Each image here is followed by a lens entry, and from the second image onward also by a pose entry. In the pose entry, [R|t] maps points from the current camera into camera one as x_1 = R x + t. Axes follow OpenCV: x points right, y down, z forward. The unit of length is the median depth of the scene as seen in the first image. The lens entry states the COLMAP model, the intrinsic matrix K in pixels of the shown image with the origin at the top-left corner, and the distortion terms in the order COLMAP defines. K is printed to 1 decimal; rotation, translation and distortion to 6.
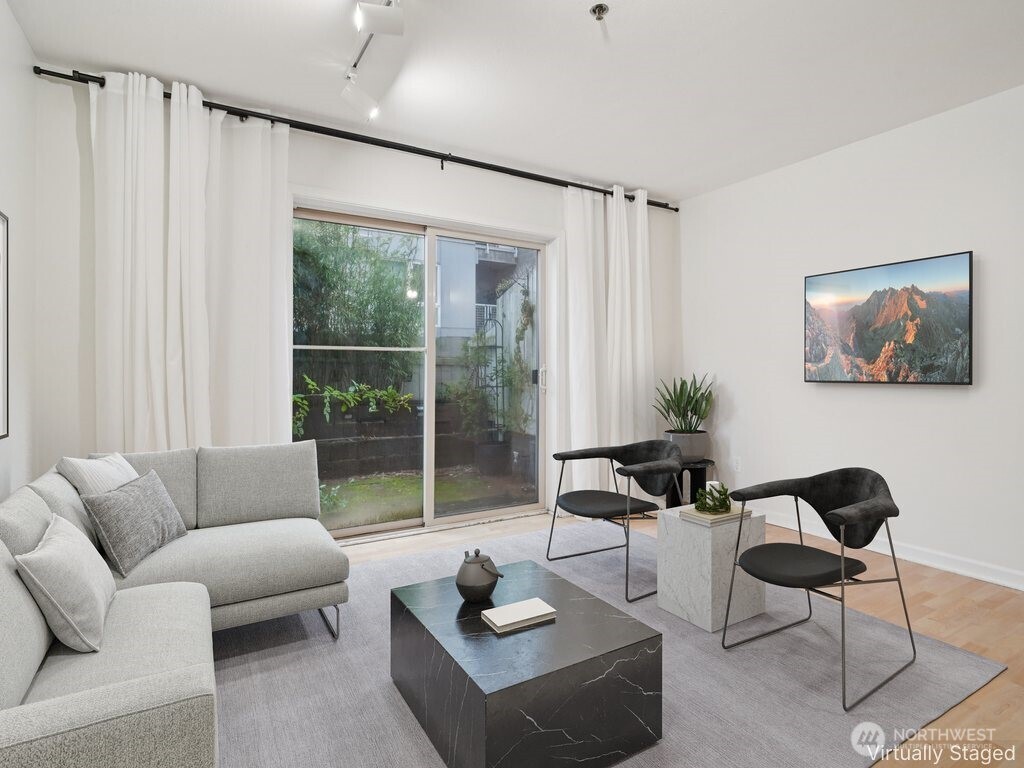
lens RADIAL K [[556.6, 0, 512.0], [0, 556.6, 384.0], [0, 0, 1]] dist [-0.006360, -0.000496]
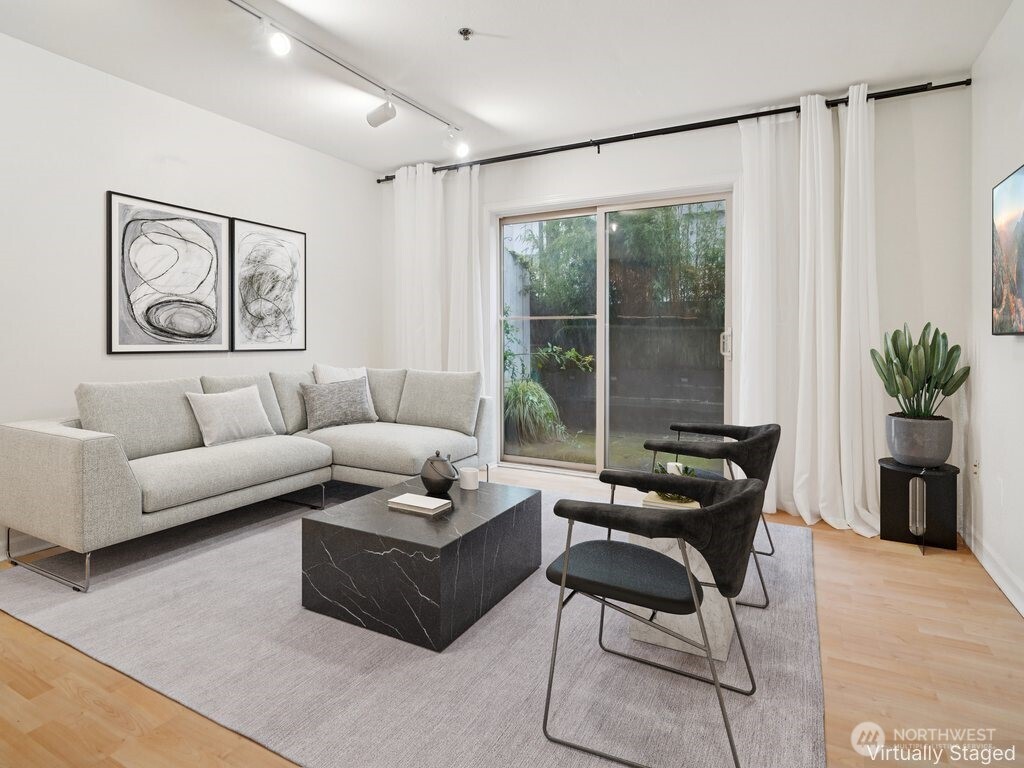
lens RADIAL K [[550.0, 0, 511.3], [0, 550.0, 343.3], [0, 0, 1]] dist [-0.000989, 0.000290]
pose [[0.534389, 0.000158, -0.845239, 0.688010], [-0.009350, 0.999940, -0.005725, 0.001141], [0.845187, 0.010962, 0.534358, 0.259596]]
